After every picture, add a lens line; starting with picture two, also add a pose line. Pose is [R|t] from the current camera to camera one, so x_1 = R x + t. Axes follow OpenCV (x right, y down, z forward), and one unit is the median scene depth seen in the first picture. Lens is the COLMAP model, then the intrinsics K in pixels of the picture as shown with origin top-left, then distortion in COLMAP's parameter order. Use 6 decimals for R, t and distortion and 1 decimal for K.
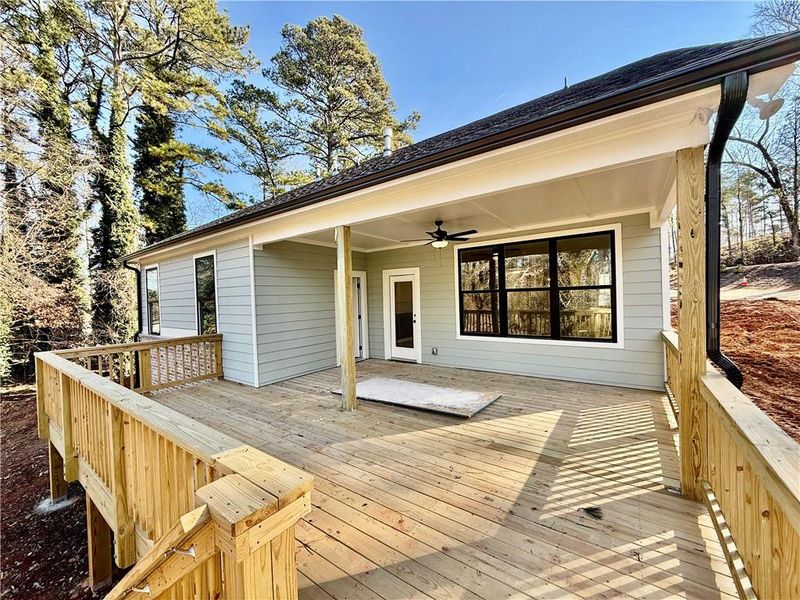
lens RADIAL K [[314.5, 0, 401.3], [0, 314.5, 300.8], [0, 0, 1]] dist [-0.001789, 0.000250]
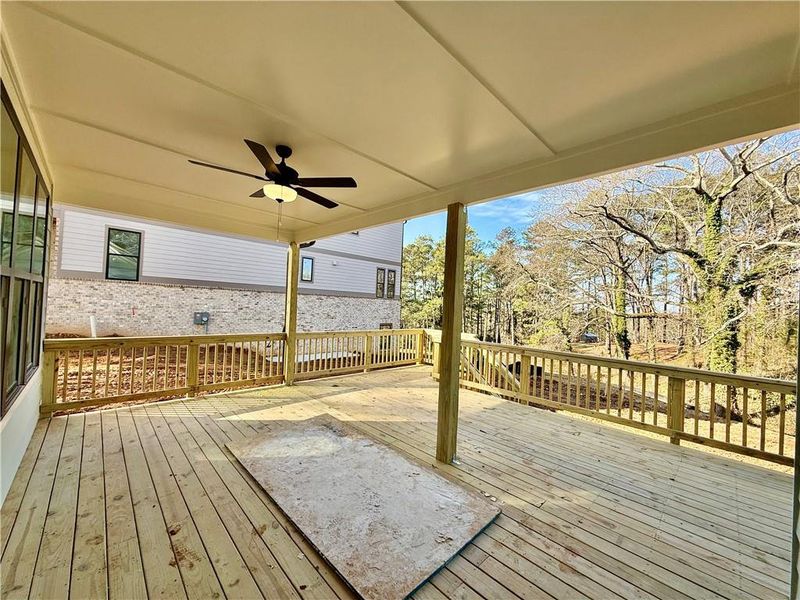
lens RADIAL K [[314.5, 0, 401.3], [0, 314.5, 302.3], [0, 0, 1]] dist [-0.001789, 0.000250]
pose [[-0.984611, -0.010568, 0.174438, -0.207674], [-0.012533, 0.999870, -0.010165, -0.002755], [-0.174308, -0.012195, -0.984616, 1.913845]]
